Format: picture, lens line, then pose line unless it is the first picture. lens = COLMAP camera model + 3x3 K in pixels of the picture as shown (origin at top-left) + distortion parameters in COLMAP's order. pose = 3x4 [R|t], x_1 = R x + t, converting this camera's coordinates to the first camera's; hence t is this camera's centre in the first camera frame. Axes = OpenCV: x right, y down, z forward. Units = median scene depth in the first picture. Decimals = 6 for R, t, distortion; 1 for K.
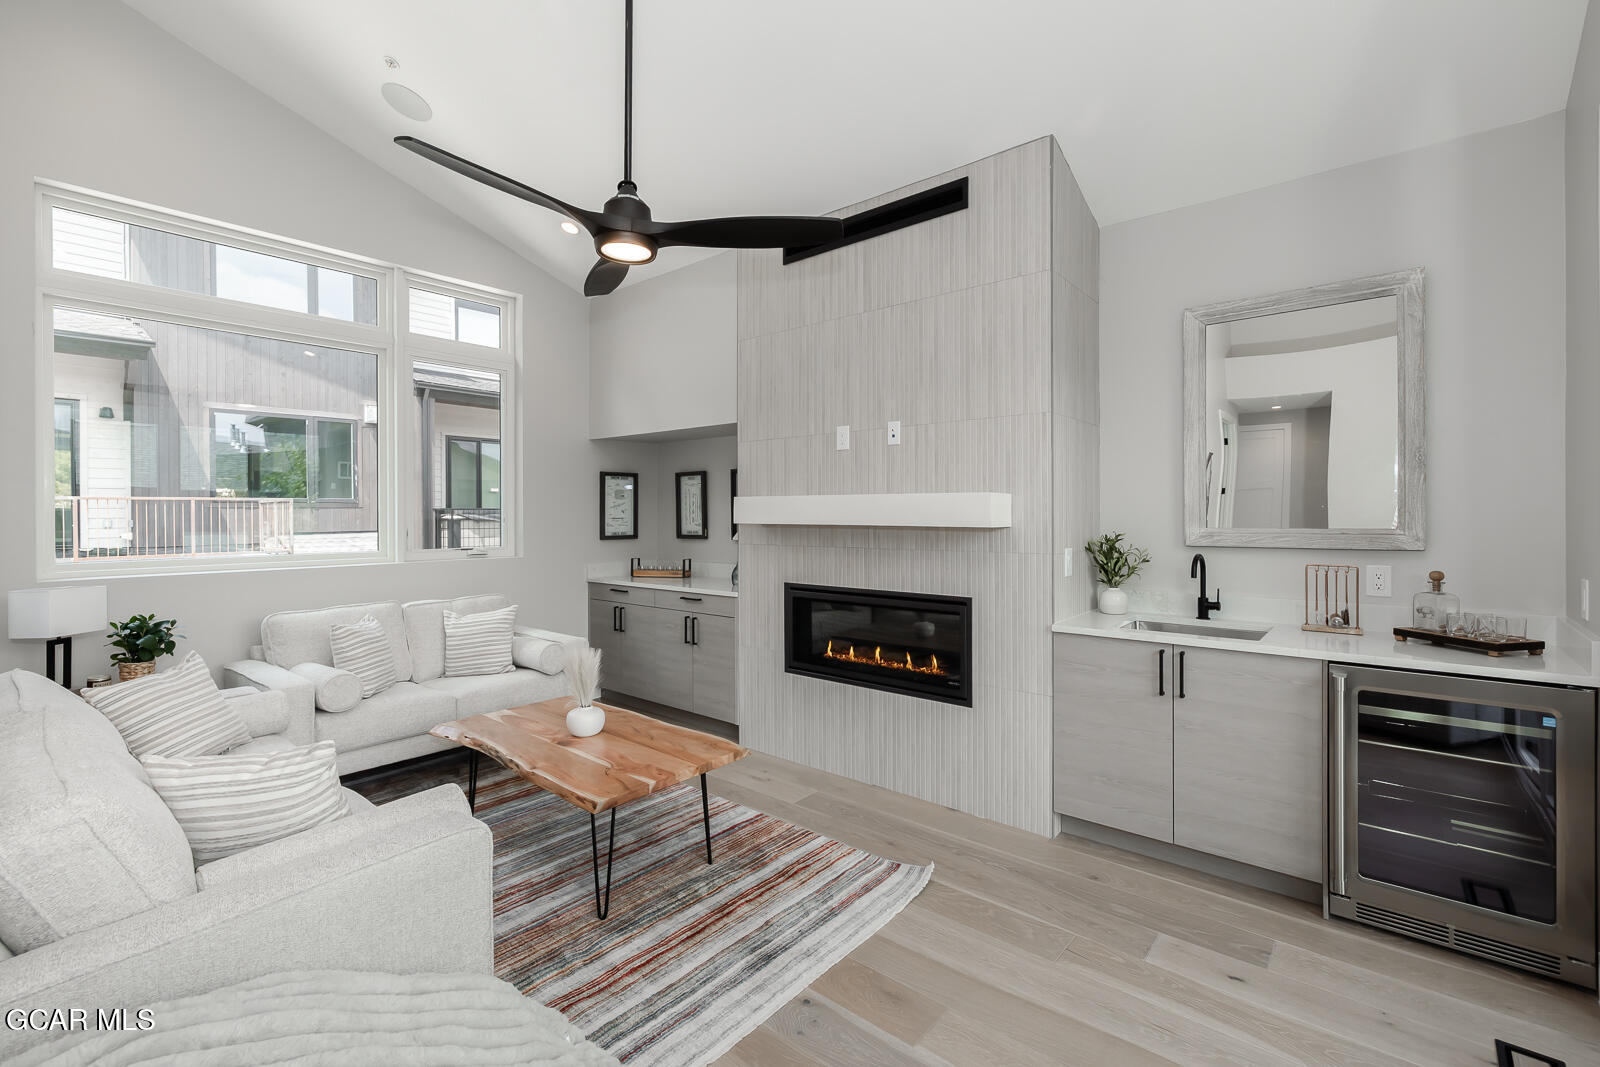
lens RADIAL K [[707.2, 0, 792.8], [0, 707.2, 514.1], [0, 0, 1]] dist [-0.000975, -0.000254]
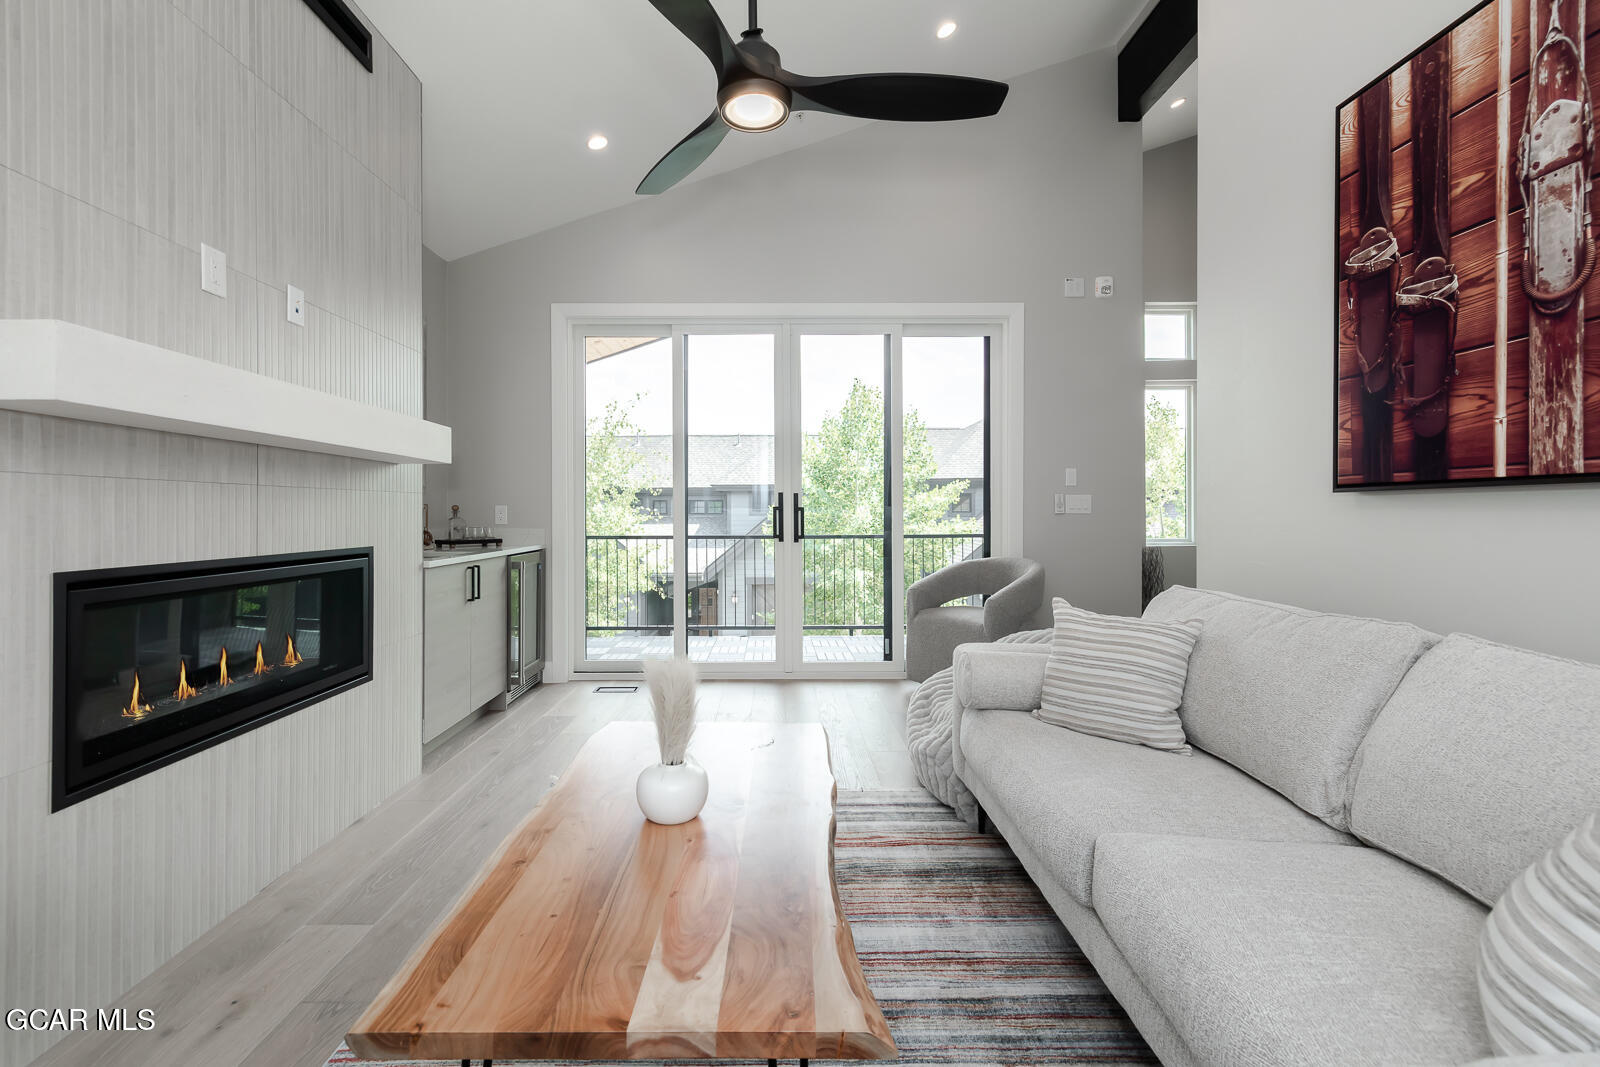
lens RADIAL K [[707.2, 0, 792.8], [0, 707.2, 514.1], [0, 0, 1]] dist [-0.000975, -0.000254]
pose [[-0.685866, 0.005456, 0.727707, -0.657362], [0.005018, 0.999984, -0.002768, 0.081353], [-0.727710, 0.001753, -0.685882, 1.158967]]
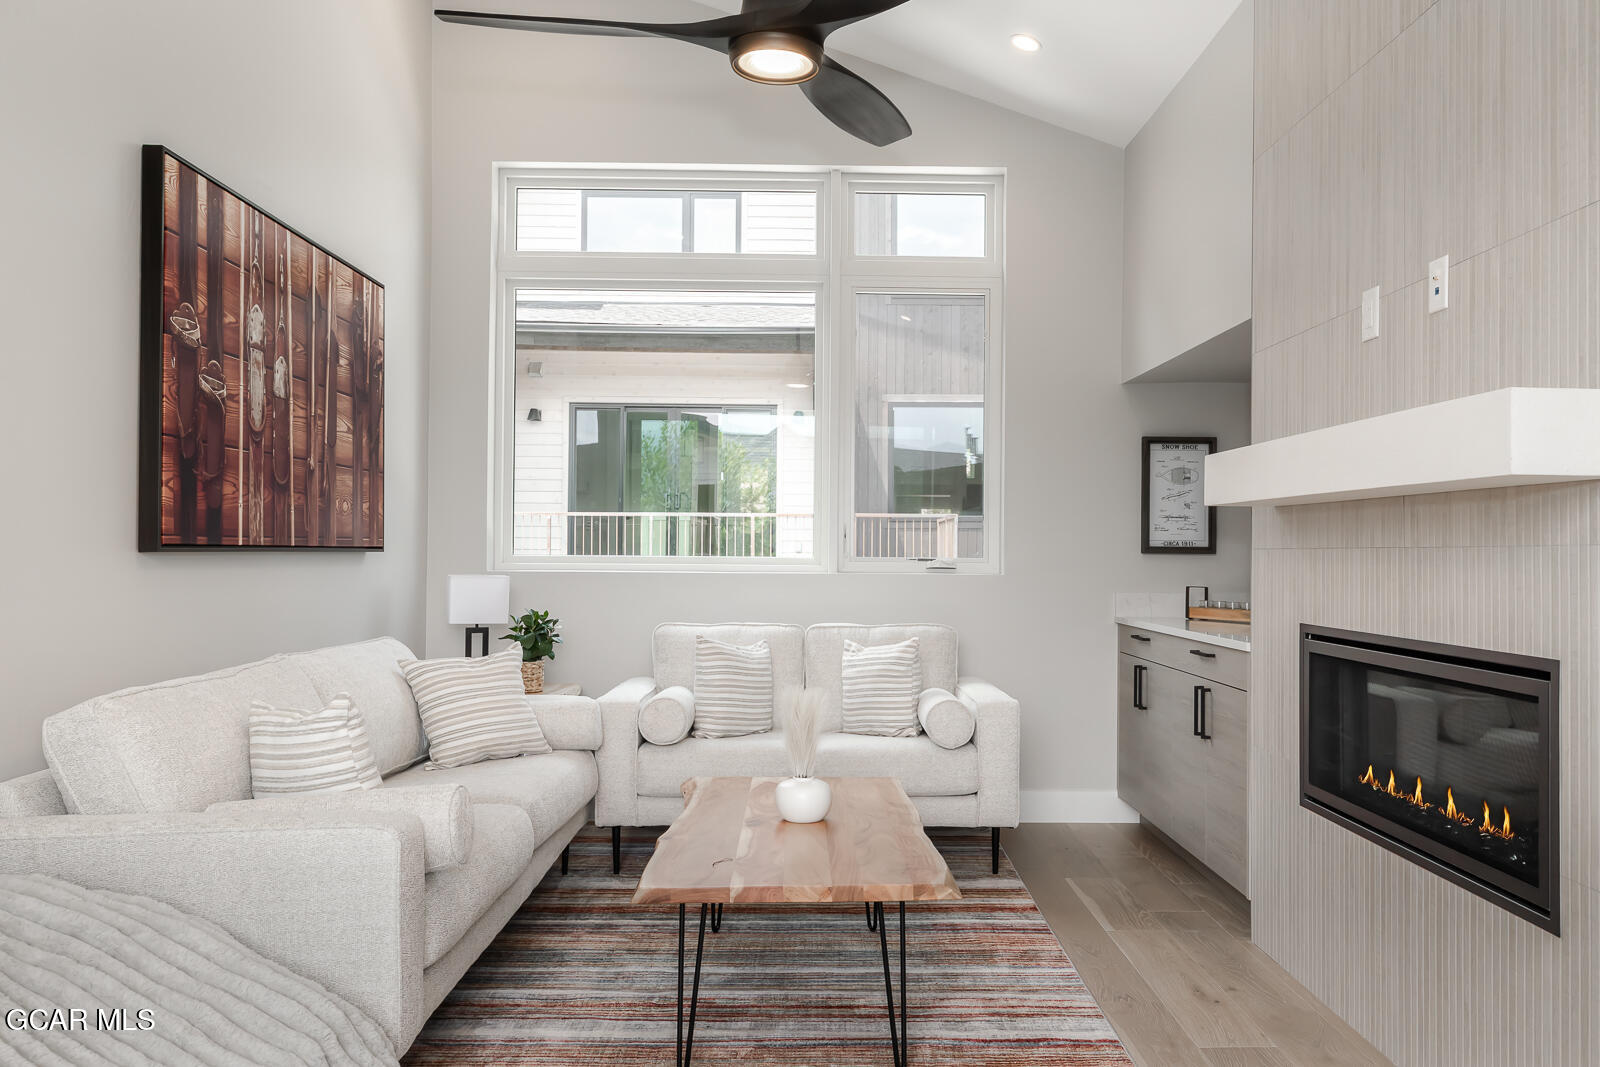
lens RADIAL K [[1186.1, 0, 800.0], [0, 1186.1, 533.5], [0, 0, 1]] dist [-0.003715, -0.004015]
pose [[0.665108, -0.000690, -0.746747, 0.447740], [-0.010841, 0.999885, -0.010580, 0.054959], [0.746668, 0.015132, 0.665024, 0.221868]]
